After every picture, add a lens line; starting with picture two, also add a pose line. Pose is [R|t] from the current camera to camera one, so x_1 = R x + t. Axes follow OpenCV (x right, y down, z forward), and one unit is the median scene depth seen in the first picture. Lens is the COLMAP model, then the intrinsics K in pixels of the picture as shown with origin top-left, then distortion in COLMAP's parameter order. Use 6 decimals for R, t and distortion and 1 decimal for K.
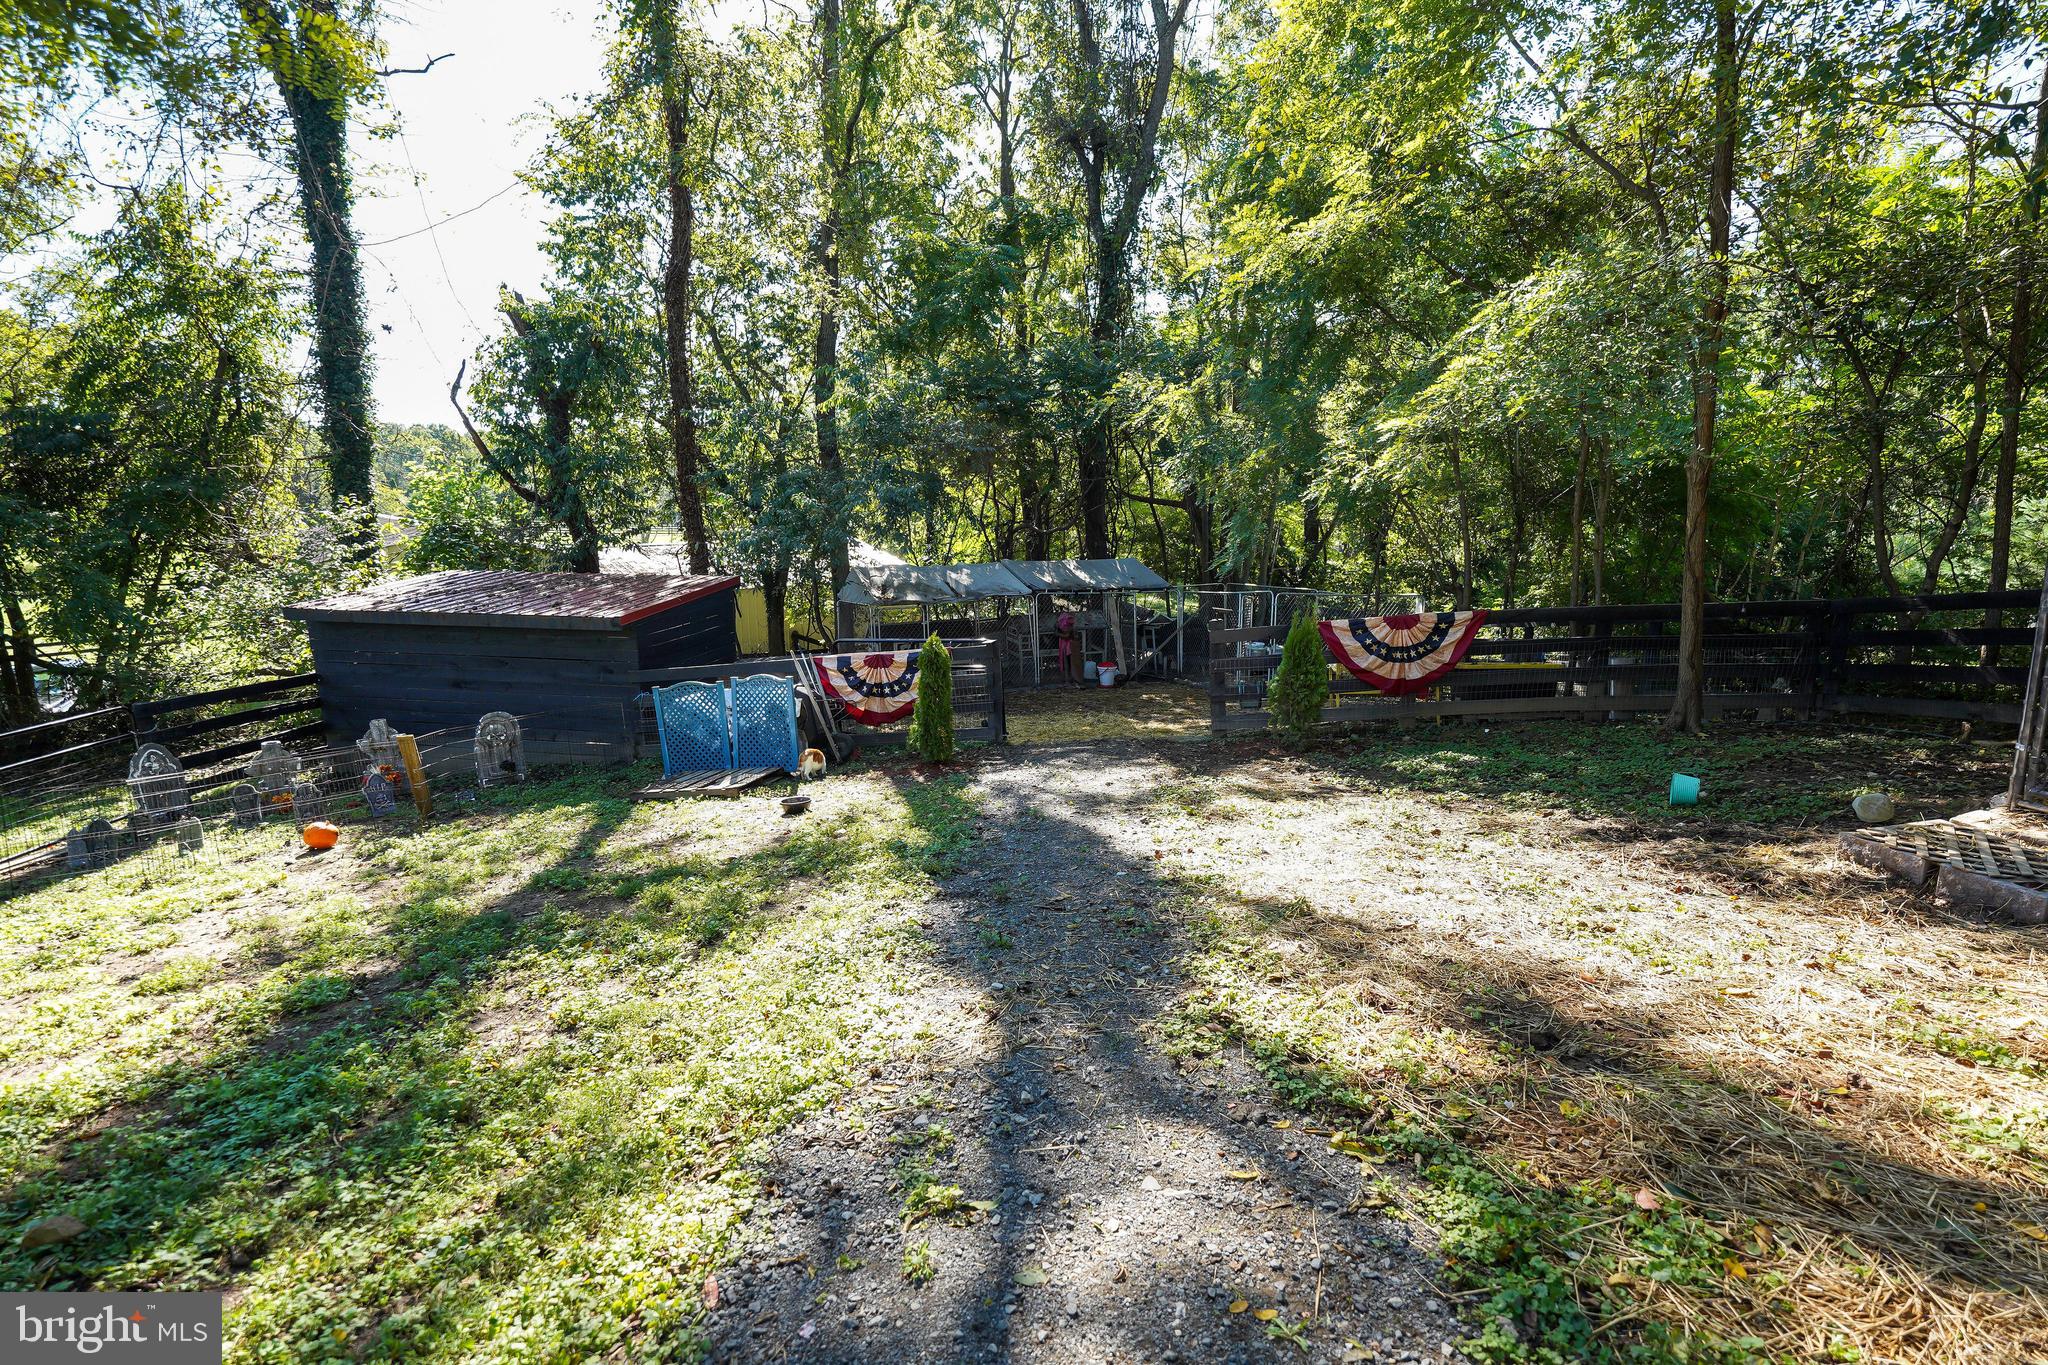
lens RADIAL K [[921.5, 0, 1027.4], [0, 921.5, 681.8], [0, 0, 1]] dist [0.000968, 0.000039]
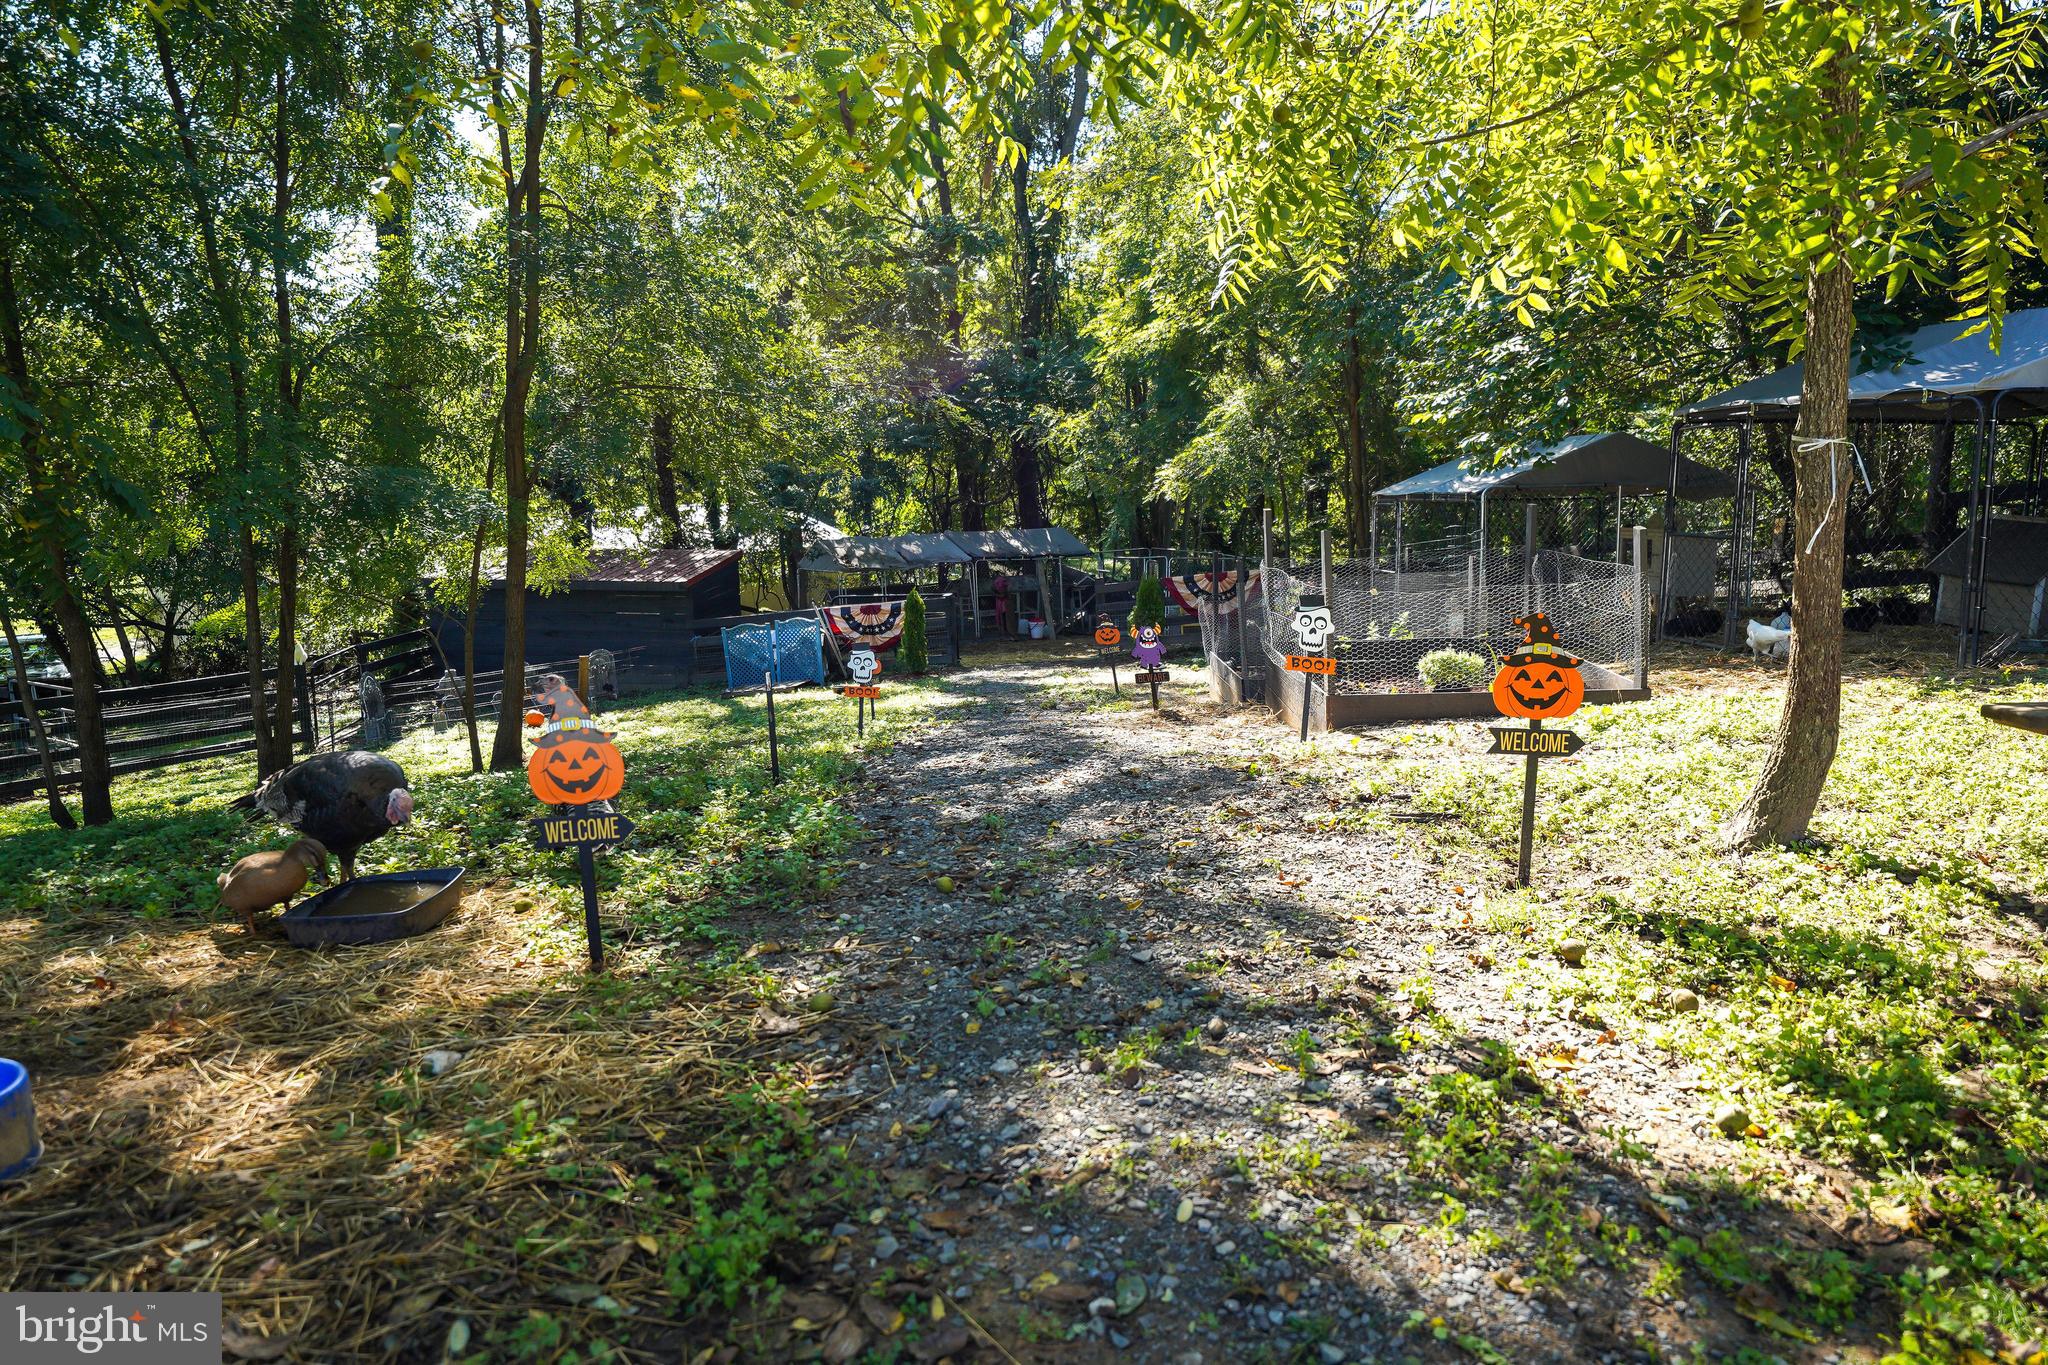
lens RADIAL K [[1417.1, 0, 1023.3], [0, 1417.1, 682.5], [0, 0, 1]] dist [-0.011143, -0.000698]
pose [[0.998560, -0.017590, 0.050688, -0.036564], [0.017982, 0.999812, -0.007276, 0.110946], [-0.050550, 0.008177, 0.998688, -1.215468]]
